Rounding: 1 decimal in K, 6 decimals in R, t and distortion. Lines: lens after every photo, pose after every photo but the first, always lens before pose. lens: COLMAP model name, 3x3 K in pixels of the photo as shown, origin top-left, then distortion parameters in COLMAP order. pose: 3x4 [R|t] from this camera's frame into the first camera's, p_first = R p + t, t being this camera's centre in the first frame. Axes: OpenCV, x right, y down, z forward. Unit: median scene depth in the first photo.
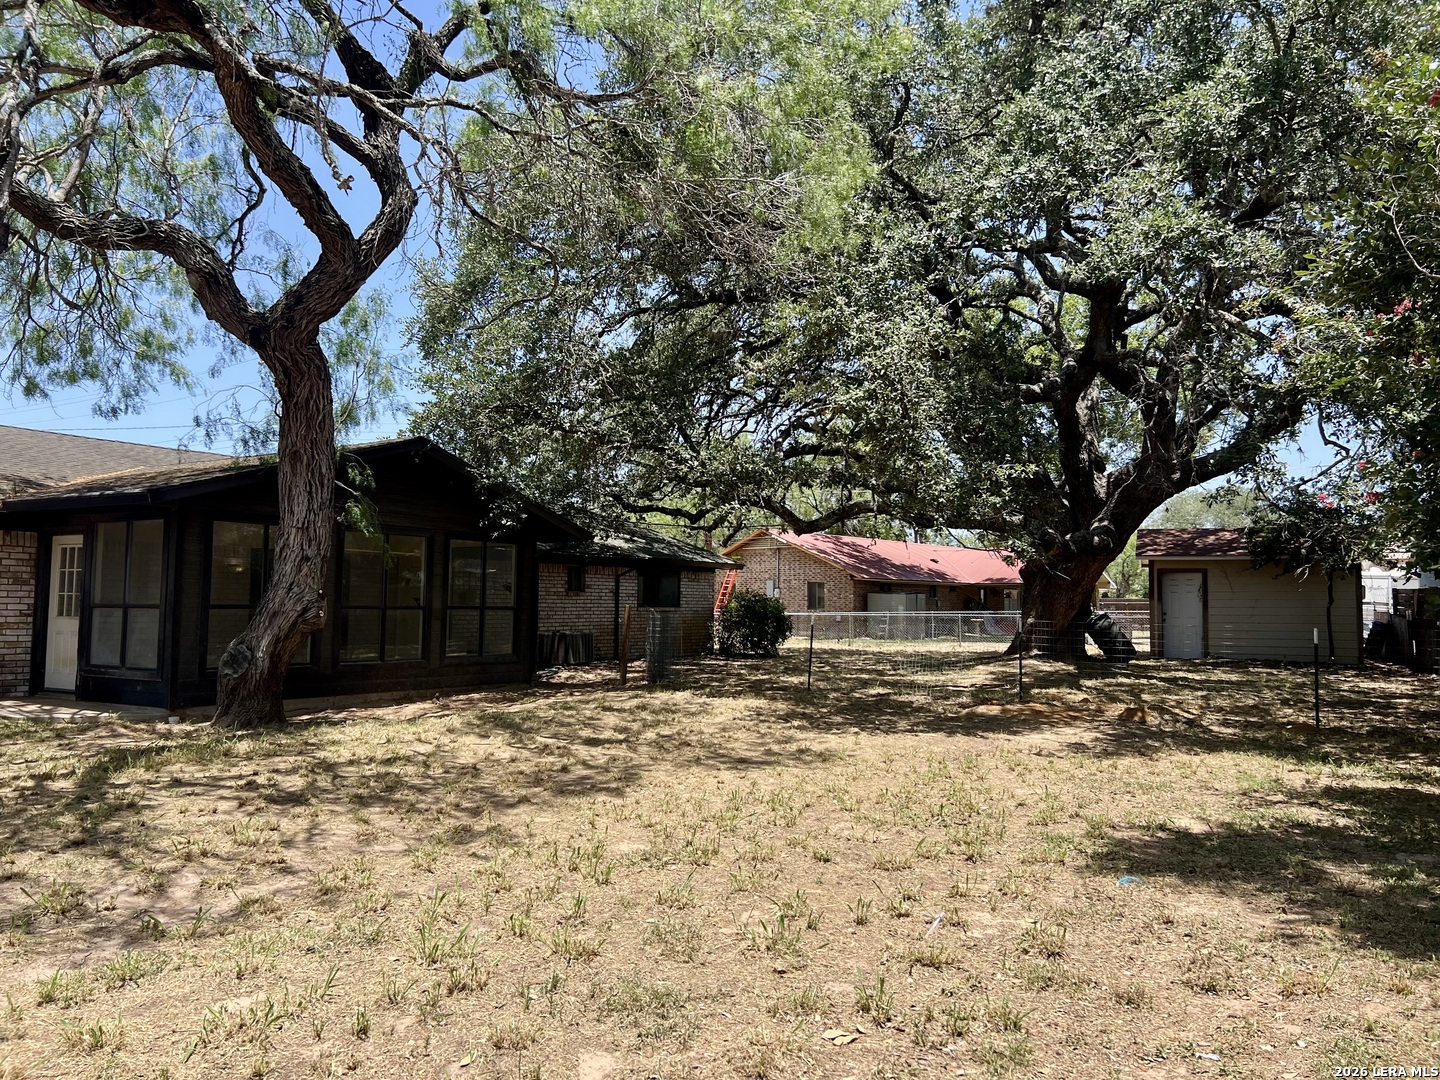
lens RADIAL K [[1088.4, 0, 724.4], [0, 1088.4, 535.4], [0, 0, 1]] dist [0.050357, -0.052139]
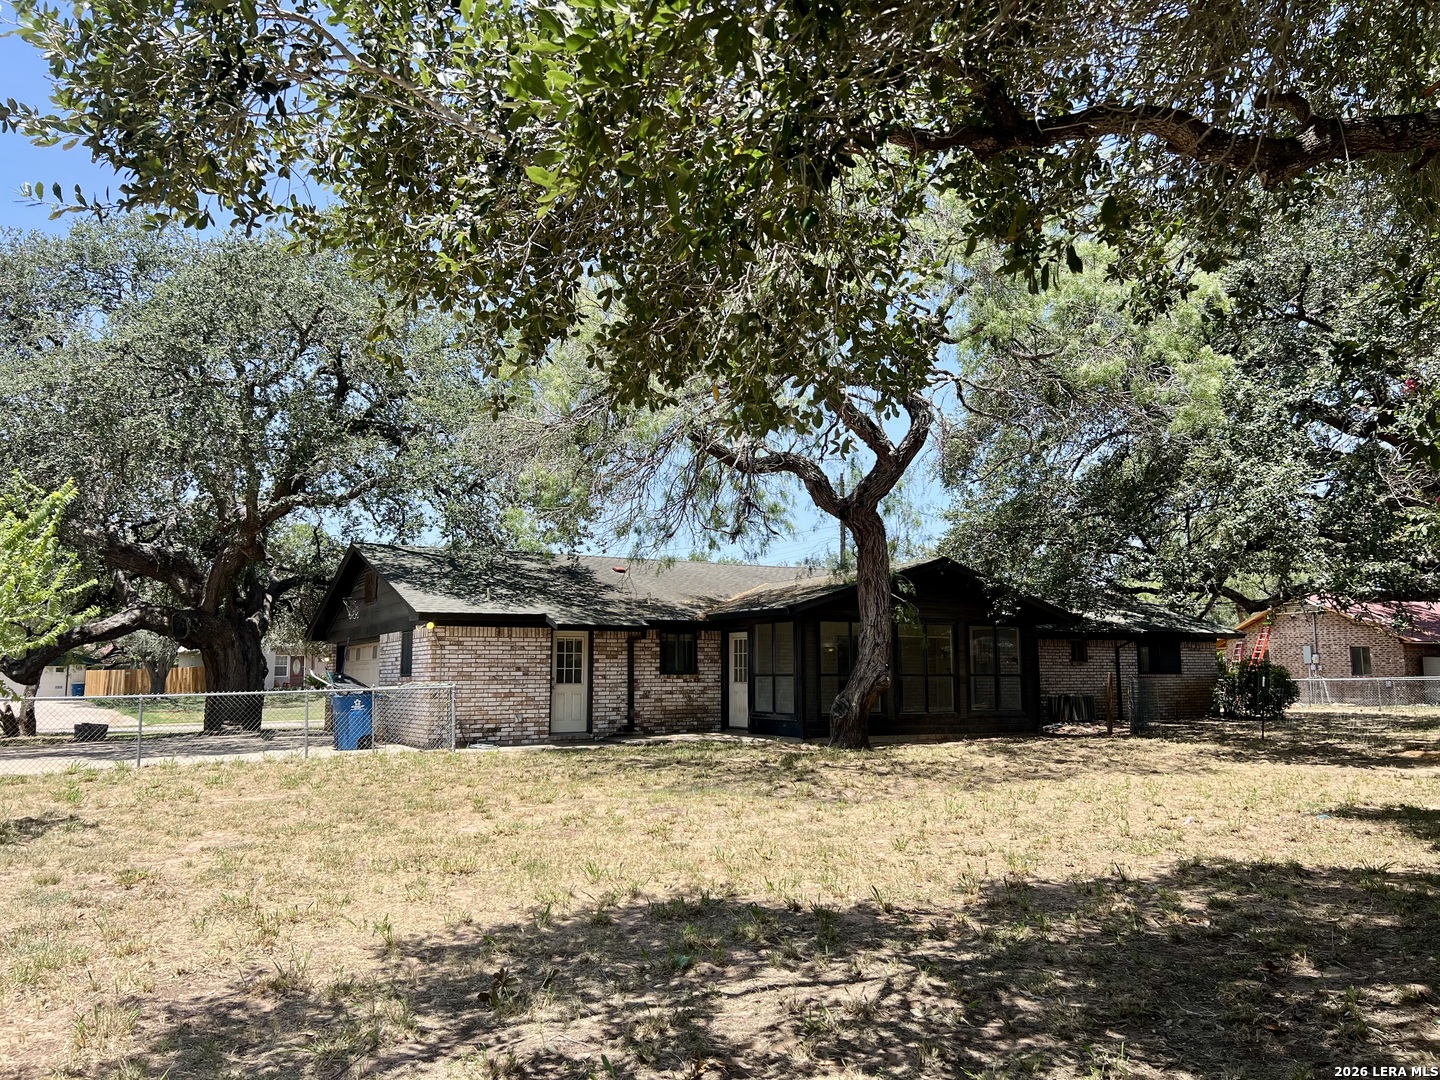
lens RADIAL K [[1088.4, 0, 718.0], [0, 1088.4, 535.4], [0, 0, 1]] dist [0.050357, -0.052139]
pose [[0.882267, -0.071322, -0.465314, 0.151382], [0.041758, 0.996417, -0.073552, -0.027423], [0.468893, 0.045462, 0.882084, -0.474229]]
